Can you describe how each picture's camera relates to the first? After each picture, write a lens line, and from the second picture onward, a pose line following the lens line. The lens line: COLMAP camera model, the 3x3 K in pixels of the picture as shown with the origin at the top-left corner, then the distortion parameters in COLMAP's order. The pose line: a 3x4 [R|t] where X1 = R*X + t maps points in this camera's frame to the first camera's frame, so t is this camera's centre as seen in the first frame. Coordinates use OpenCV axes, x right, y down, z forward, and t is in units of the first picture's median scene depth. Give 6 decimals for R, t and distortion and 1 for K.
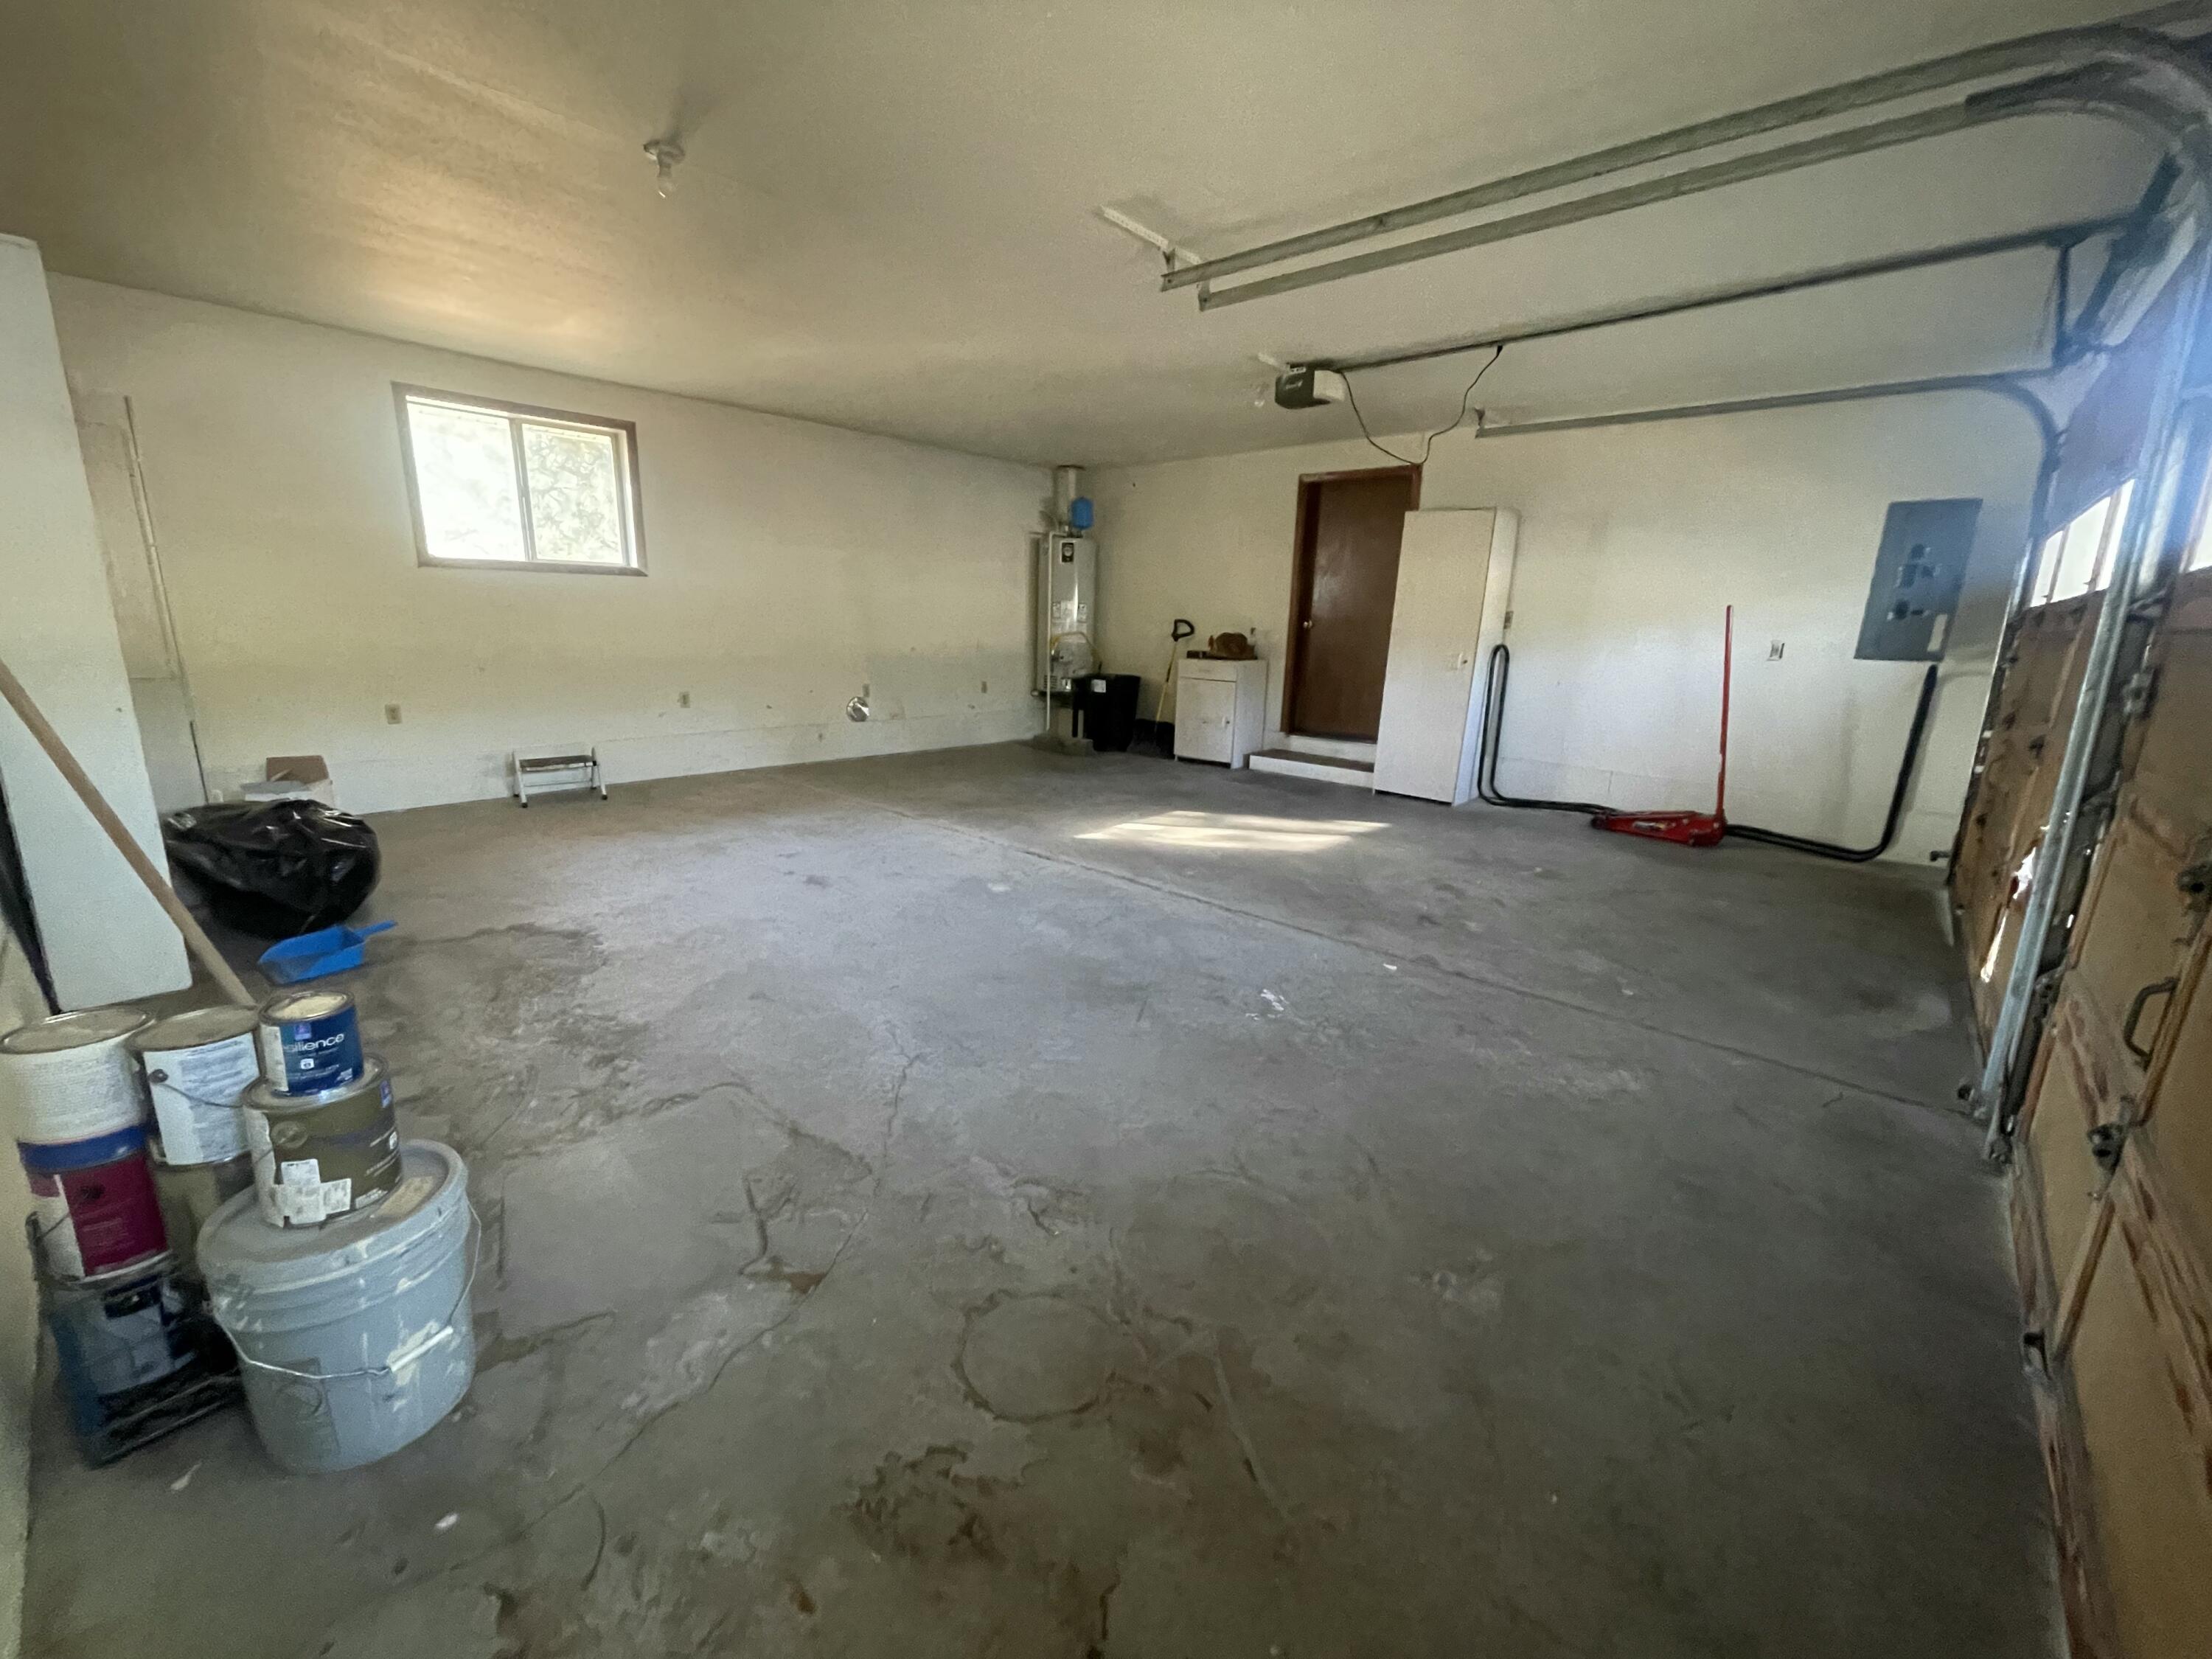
lens RADIAL K [[896.5, 0, 1101.8], [0, 896.5, 829.5], [0, 0, 1]] dist [-0.001154, -0.000175]
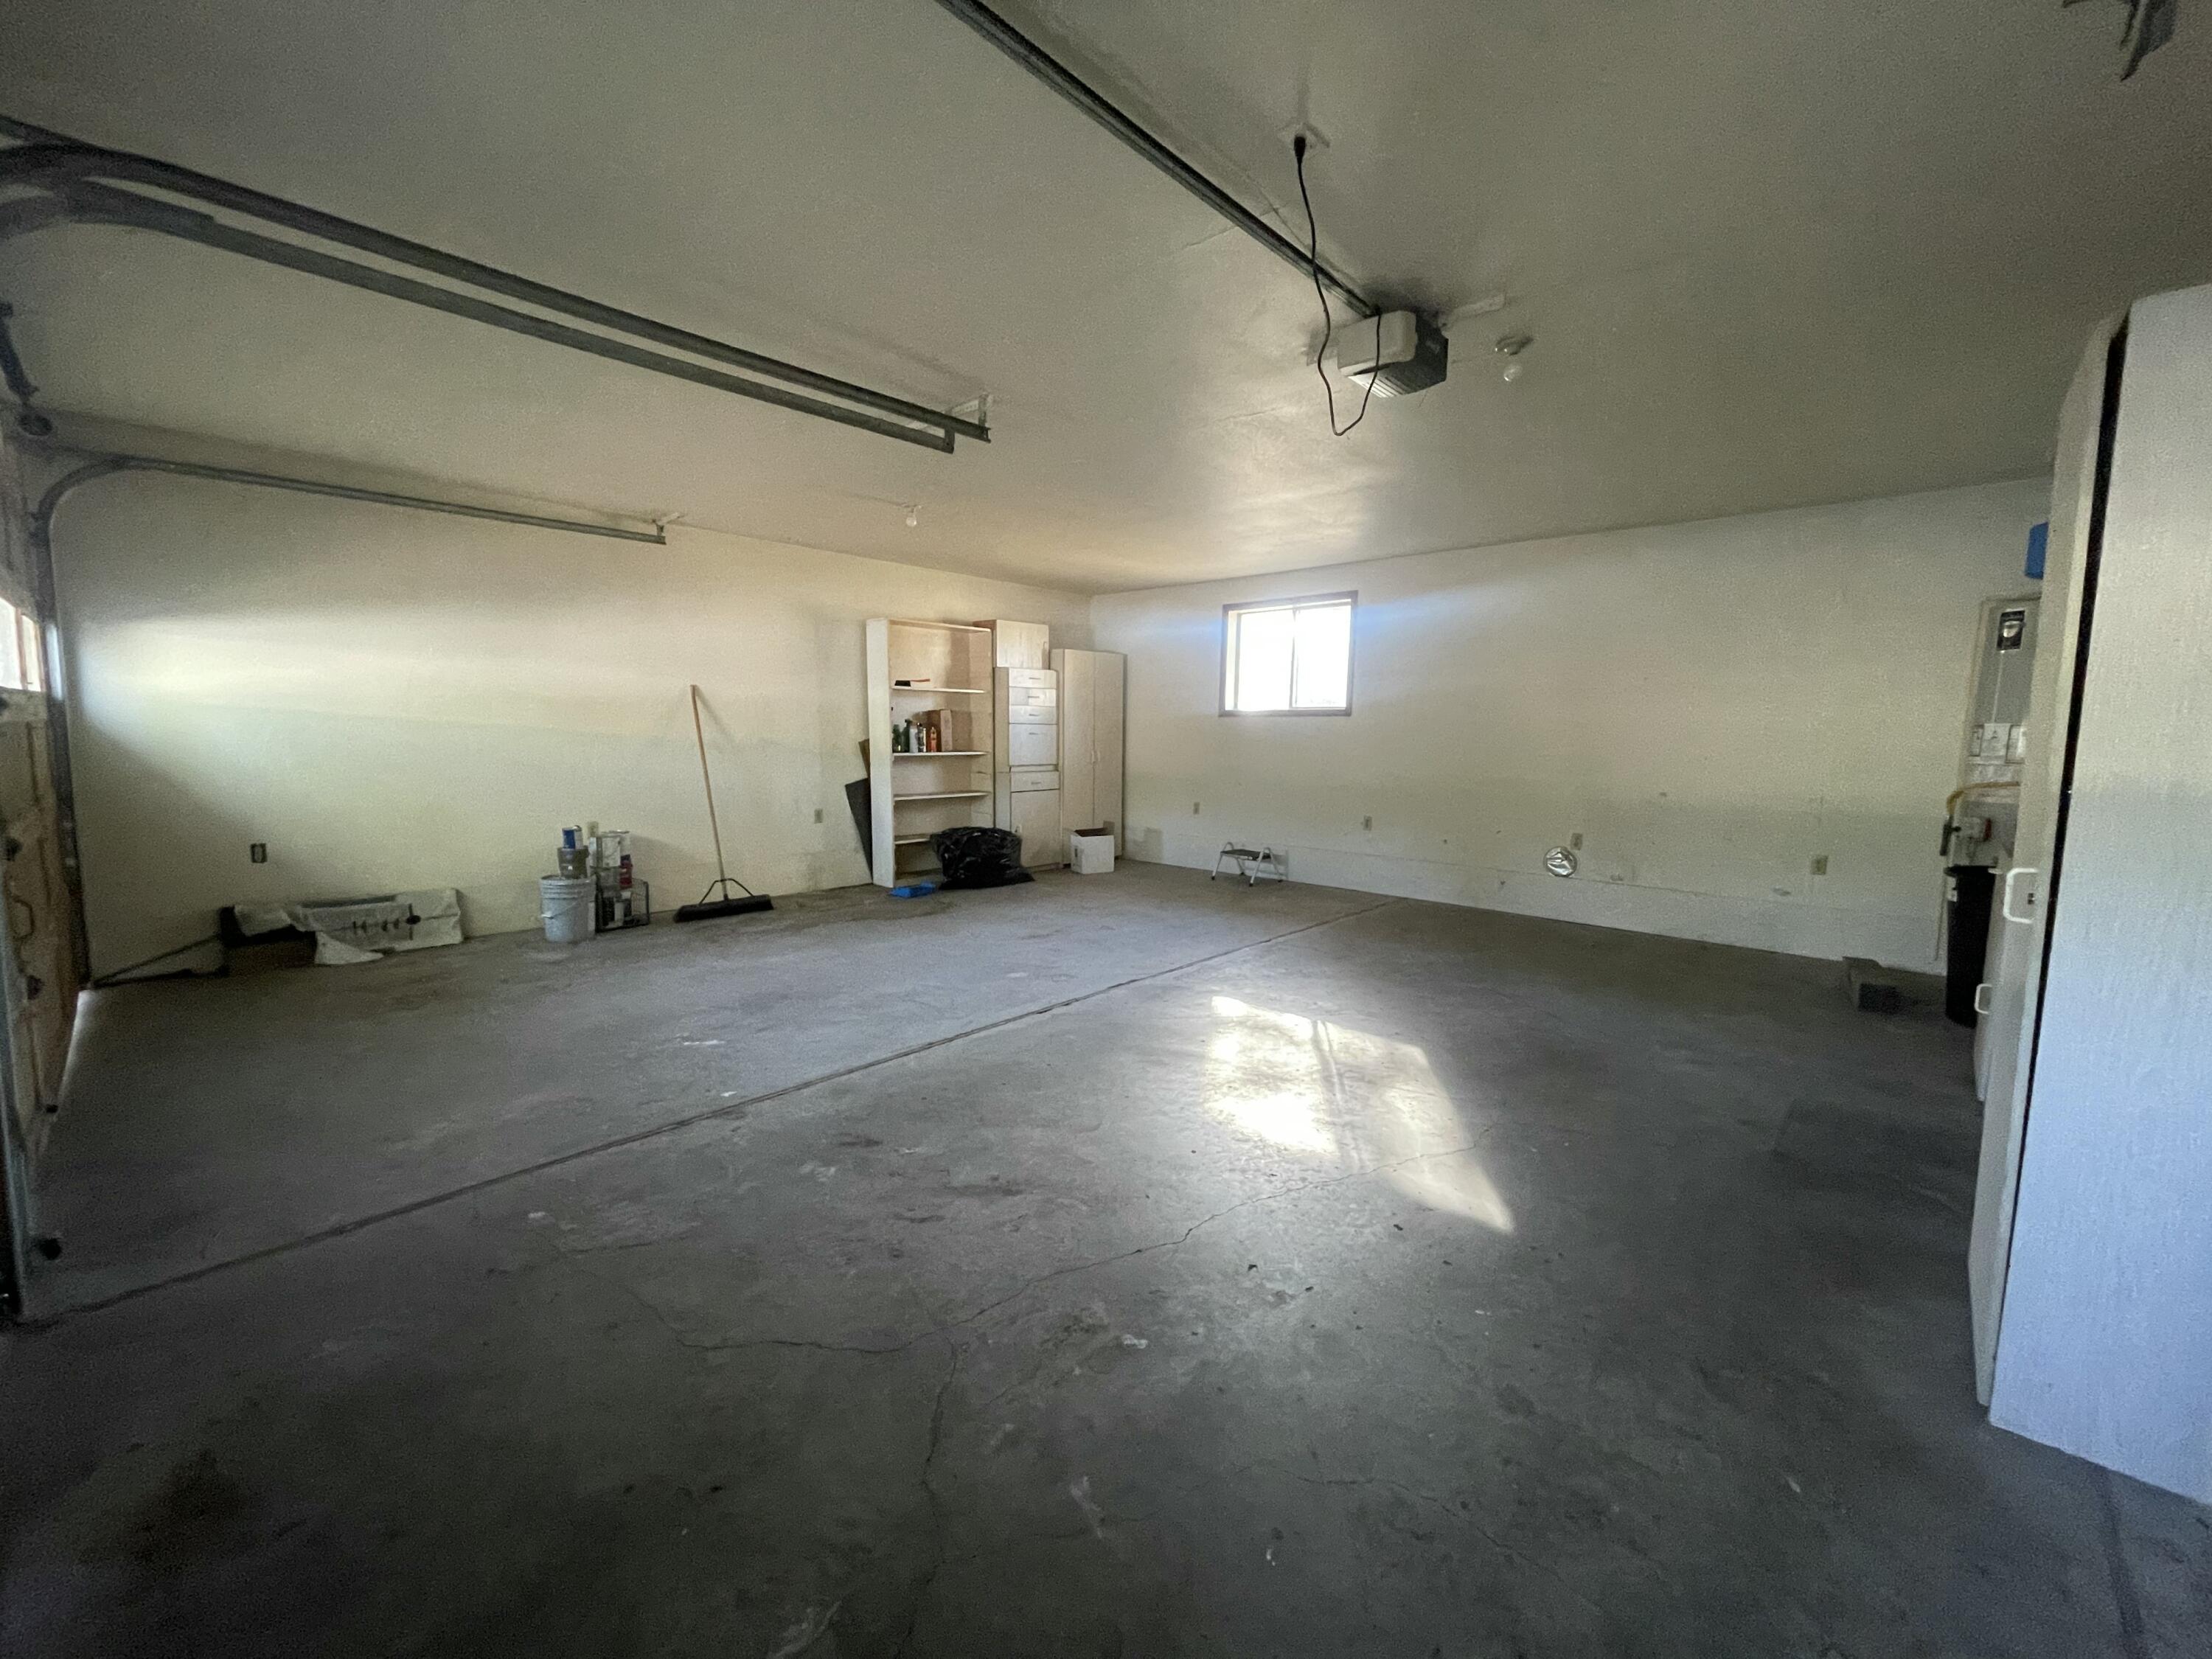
lens RADIAL K [[896.5, 0, 1101.8], [0, 896.5, 829.5], [0, 0, 1]] dist [-0.001154, -0.000175]
pose [[-0.028088, 0.084262, -0.996048, 1.015641], [-0.242857, 0.966010, 0.088569, -0.244887], [0.969655, 0.244385, -0.006670, 1.087455]]
